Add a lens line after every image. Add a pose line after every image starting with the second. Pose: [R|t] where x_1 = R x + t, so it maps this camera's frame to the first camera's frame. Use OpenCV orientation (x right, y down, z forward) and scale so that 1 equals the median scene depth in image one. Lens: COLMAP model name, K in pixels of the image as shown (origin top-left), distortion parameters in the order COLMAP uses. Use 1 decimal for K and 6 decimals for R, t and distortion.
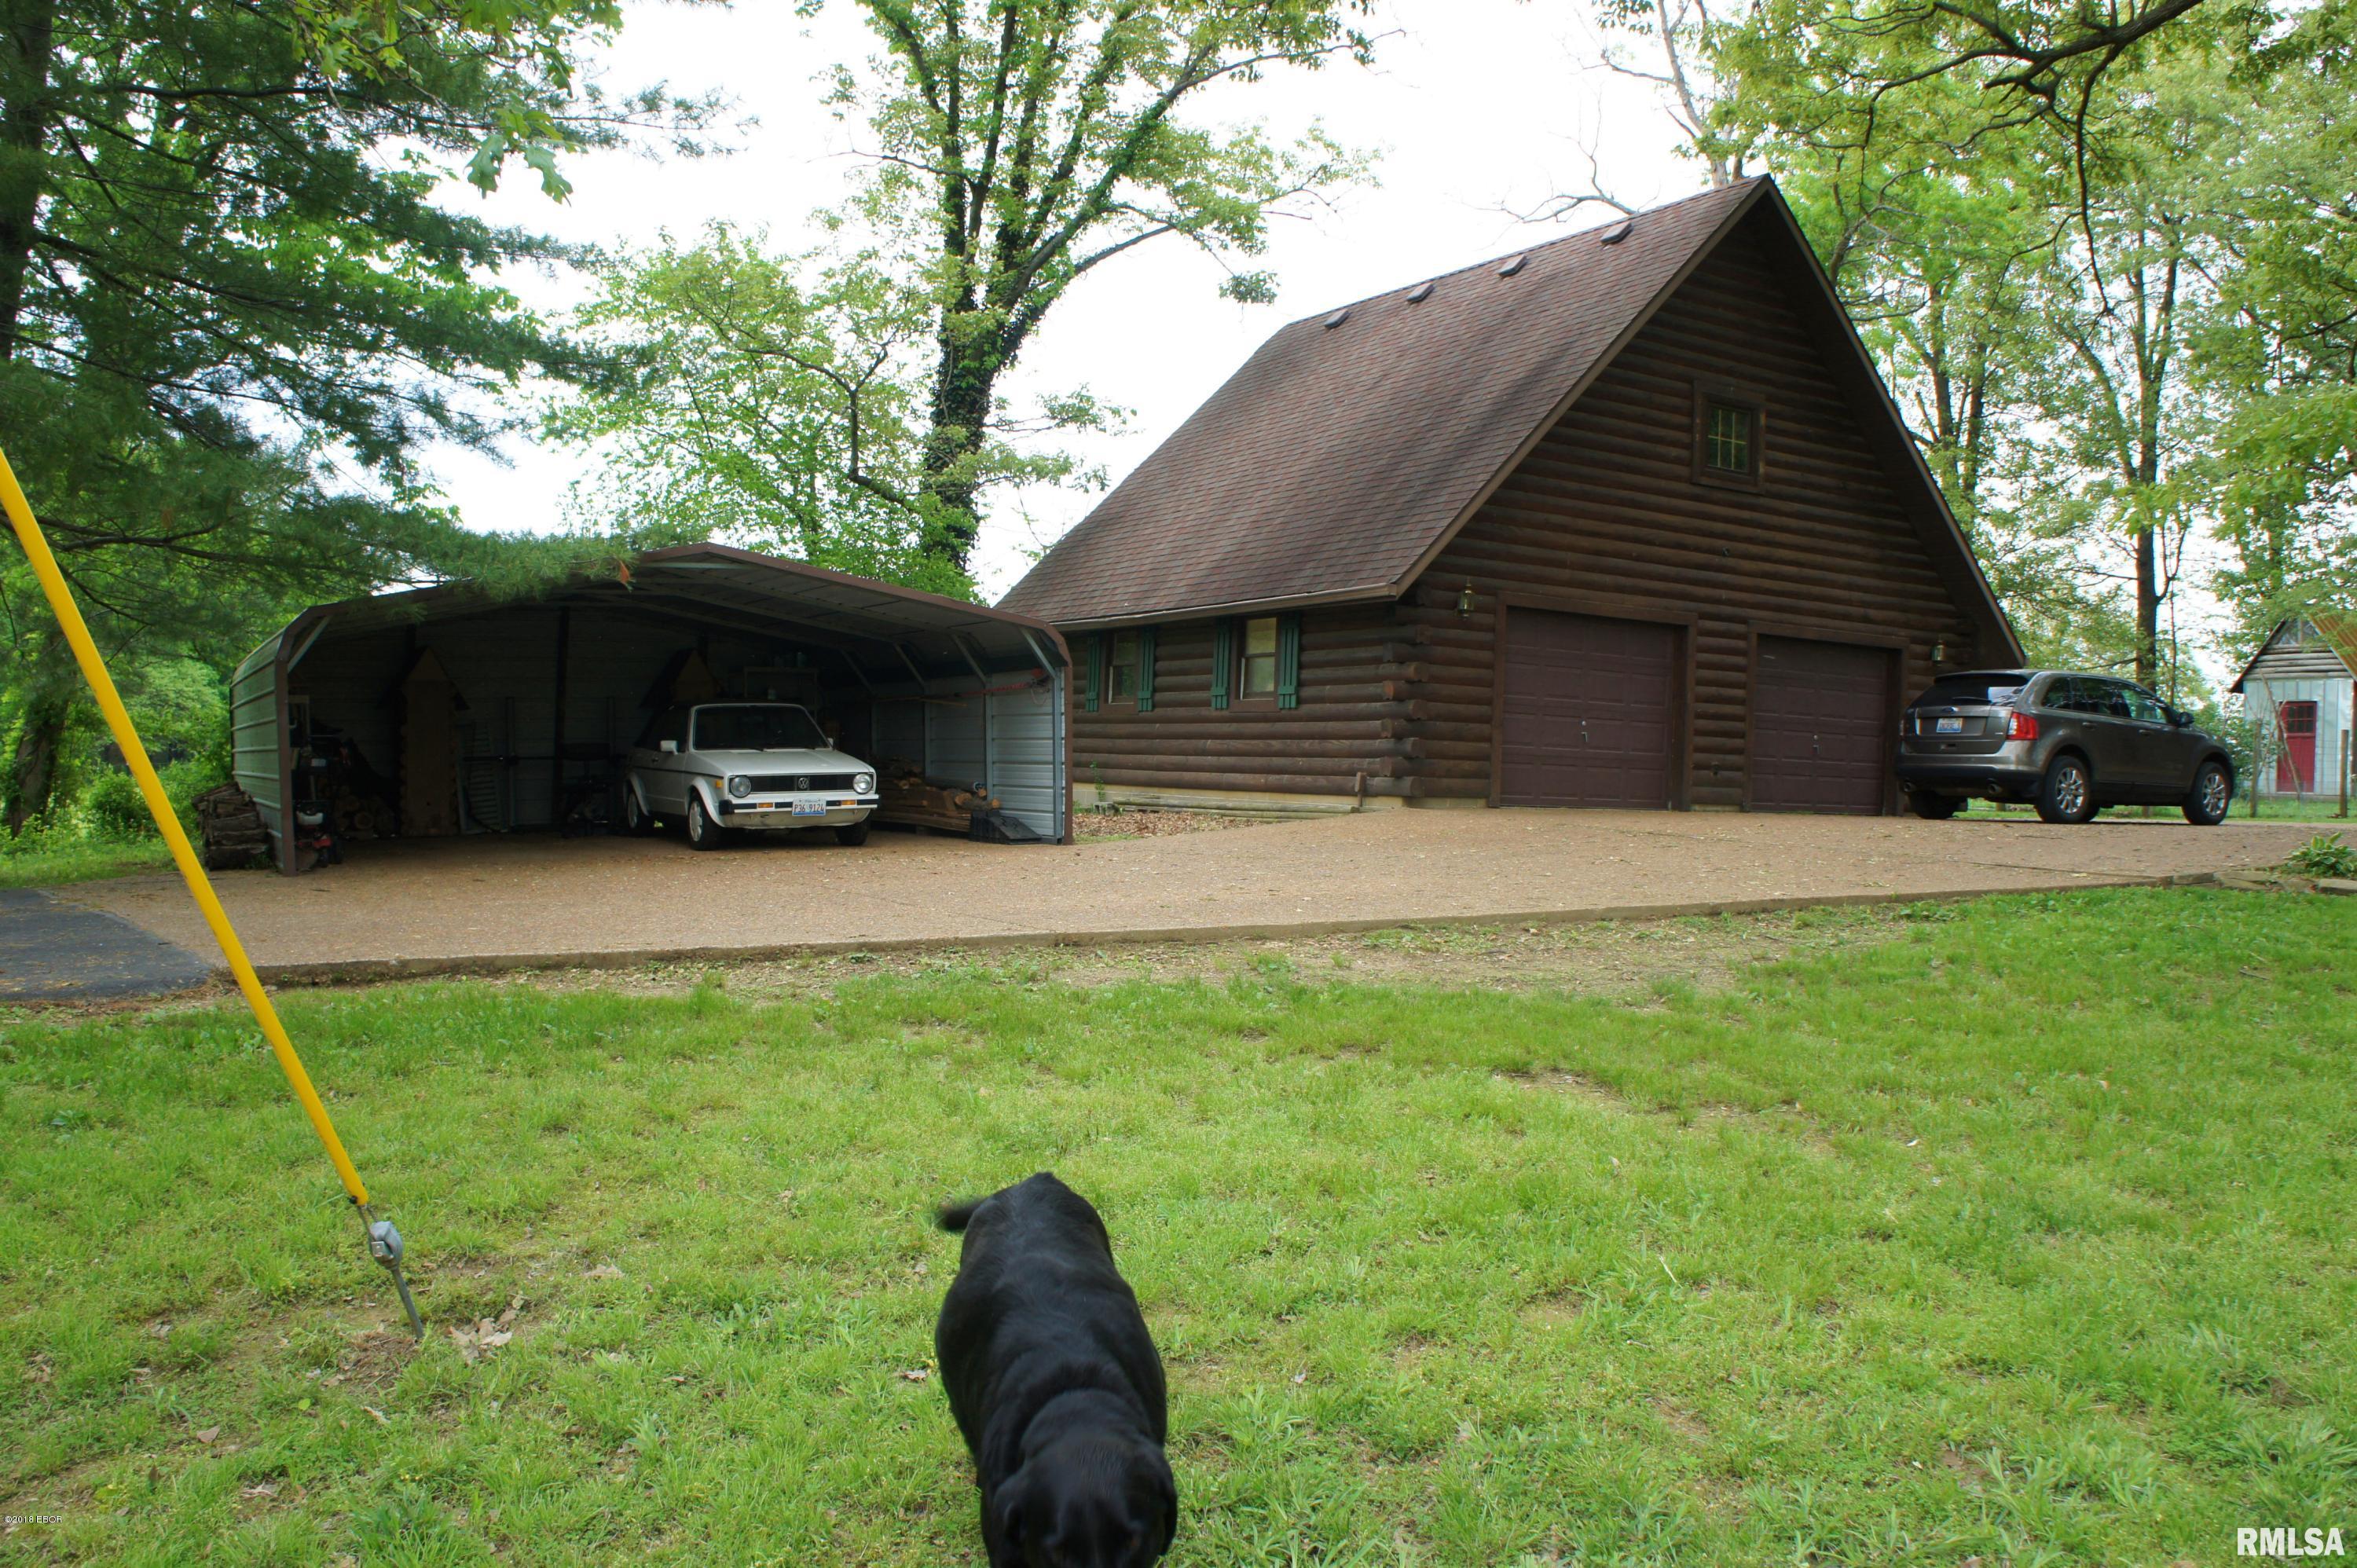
lens RADIAL K [[1814.8, 0, 1183.2], [0, 1814.8, 794.8], [0, 0, 1]] dist [-0.107228, 0.008095]
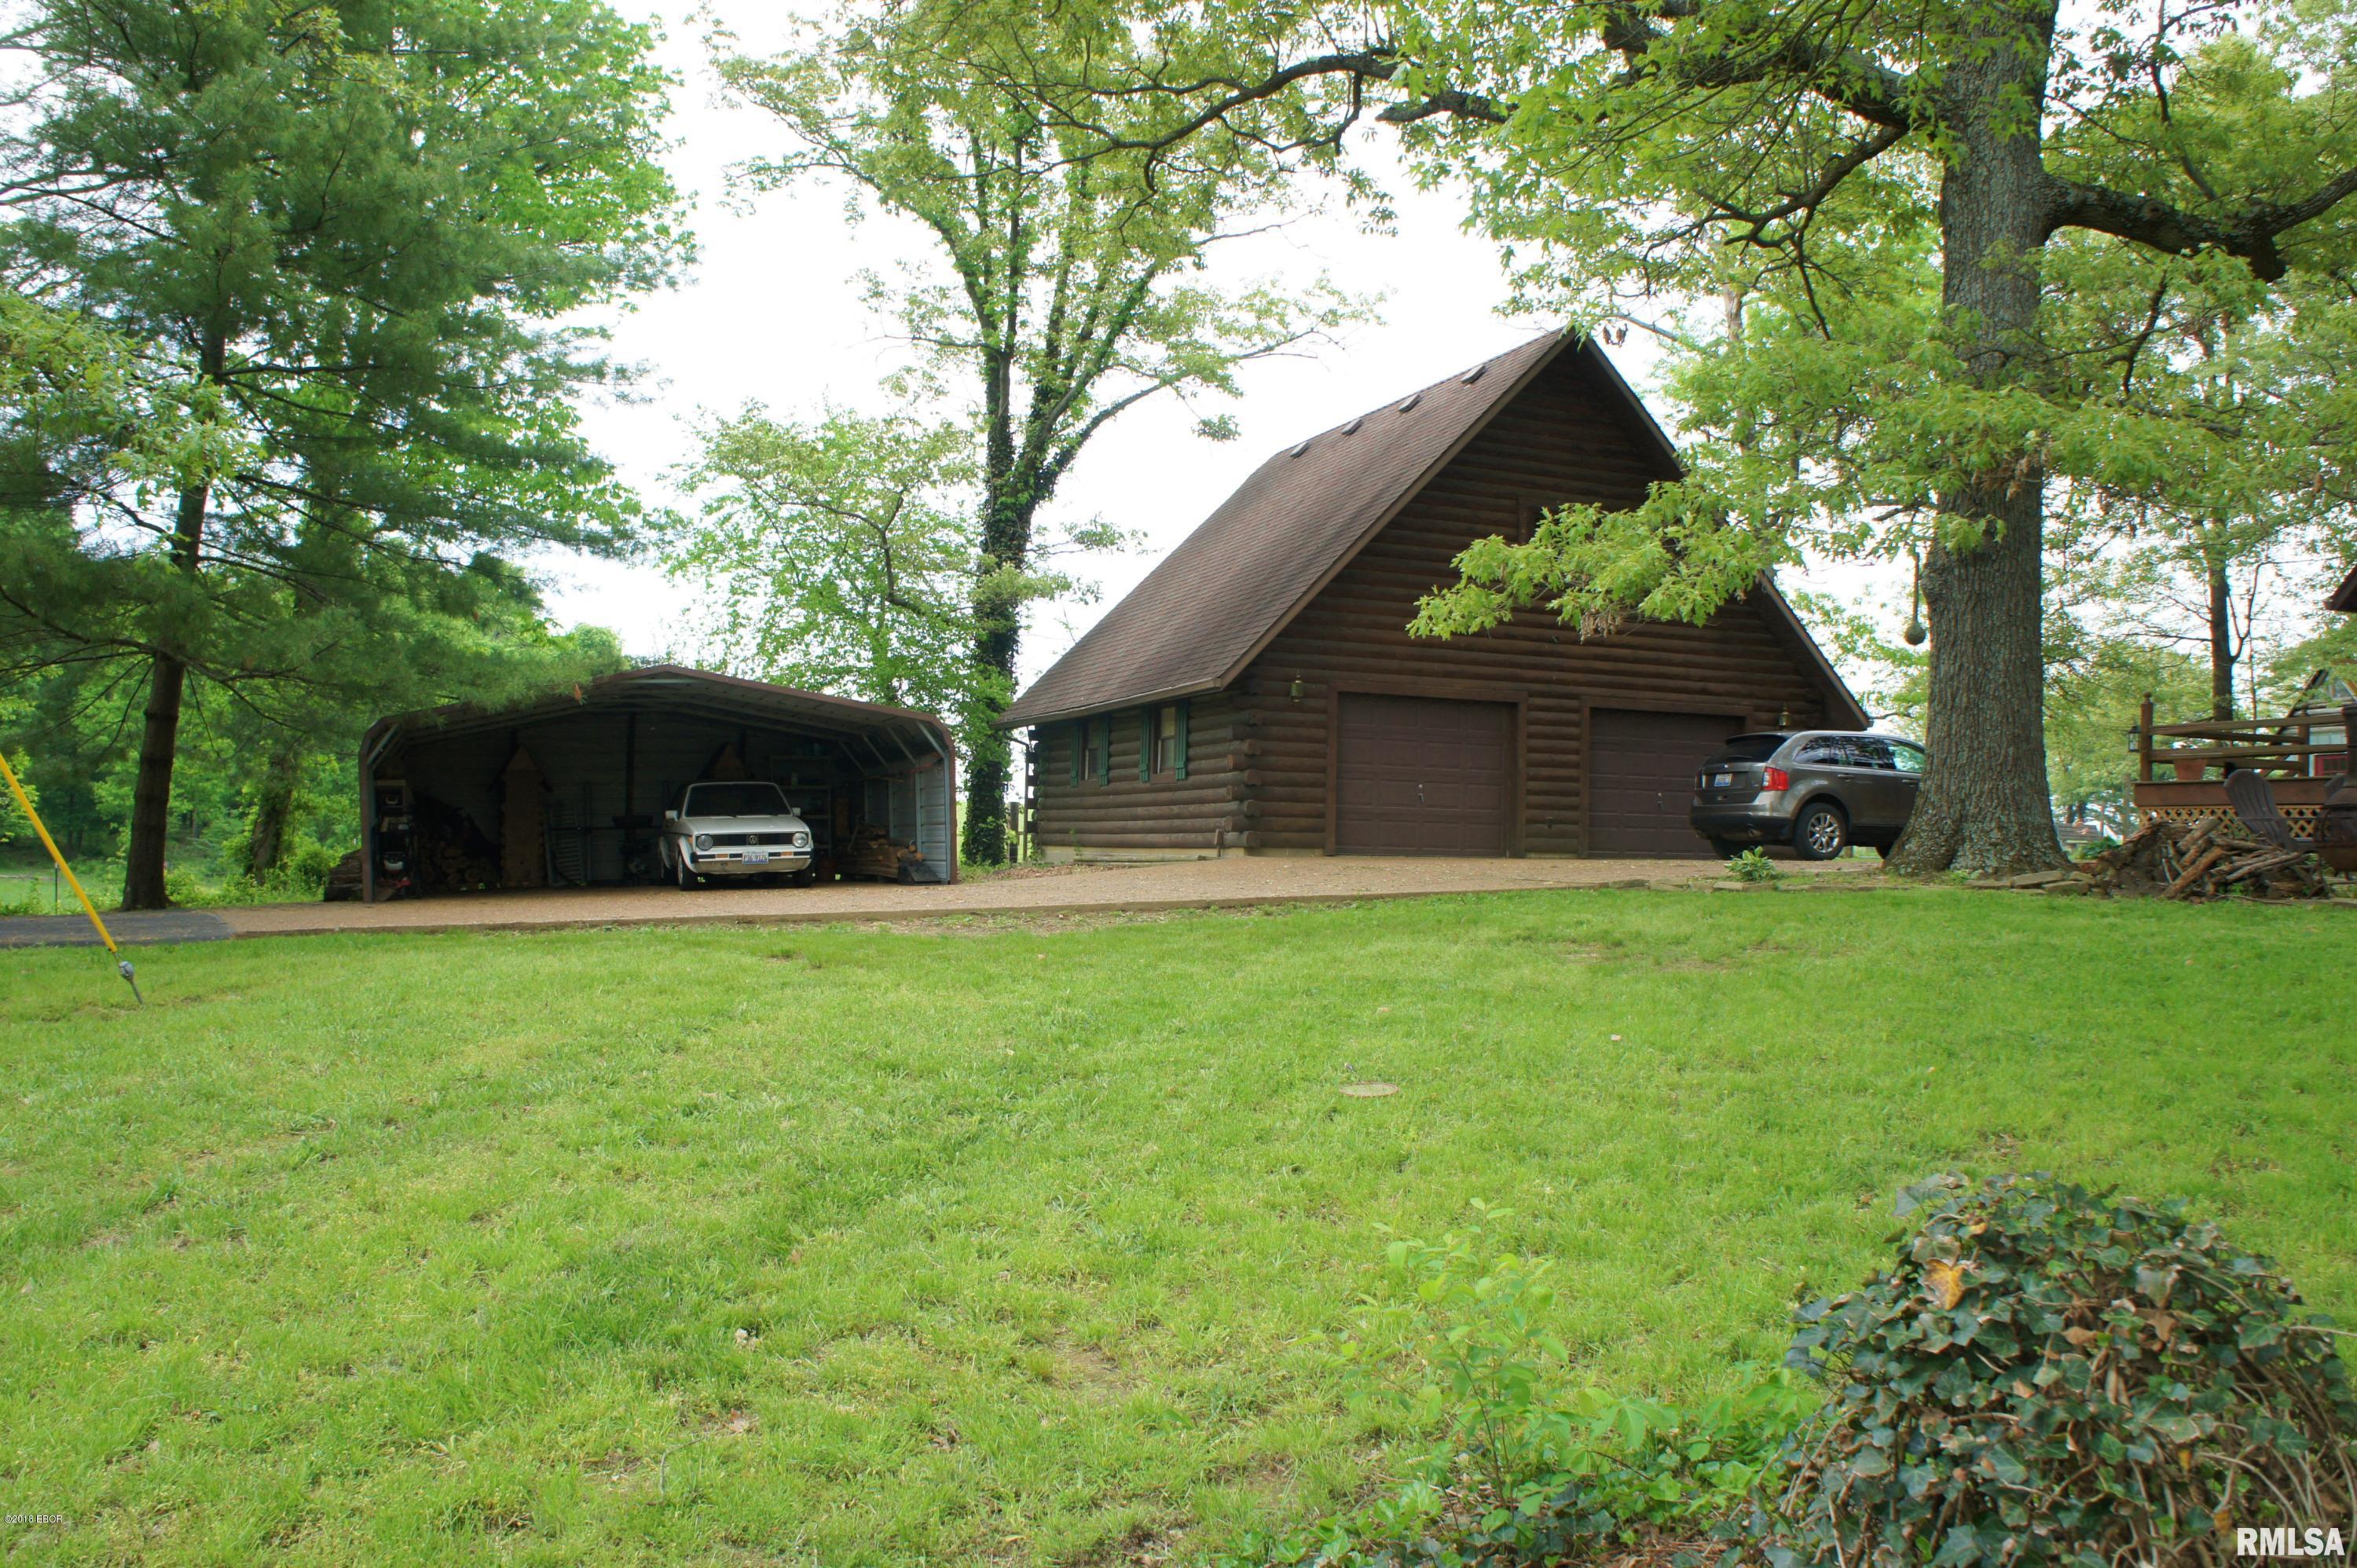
lens RADIAL K [[1814.8, 0, 1174.0], [0, 1814.8, 779.1], [0, 0, 1]] dist [-0.107228, 0.008095]
pose [[0.987142, -0.020615, -0.158509, 0.215023], [0.011555, 0.998258, -0.057865, 0.020498], [0.159426, 0.055289, 0.985660, -0.191035]]
